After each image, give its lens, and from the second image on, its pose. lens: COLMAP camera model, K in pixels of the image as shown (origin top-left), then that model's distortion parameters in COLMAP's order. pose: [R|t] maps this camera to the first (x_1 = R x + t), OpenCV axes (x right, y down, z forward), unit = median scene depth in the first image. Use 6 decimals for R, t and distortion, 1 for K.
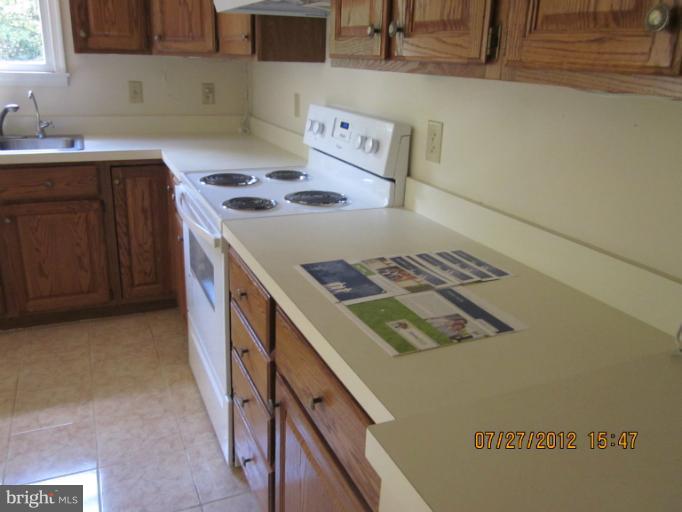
lens RADIAL K [[558.0, 0, 341.0], [0, 558.0, 256.0], [0, 0, 1]] dist [-0.039054, 0.002269]
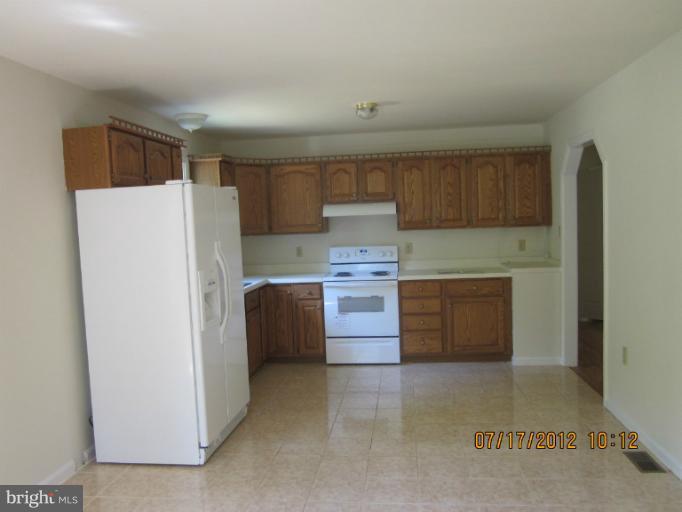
lens RADIAL K [[557.5, 0, 341.0], [0, 557.5, 256.0], [0, 0, 1]] dist [-0.032198, 0.007152]
pose [[0.520569, -0.121127, 0.845184, -2.874229], [0.339707, 0.937547, -0.074869, -0.040024], [-0.783331, 0.326089, 0.529205, -0.496685]]
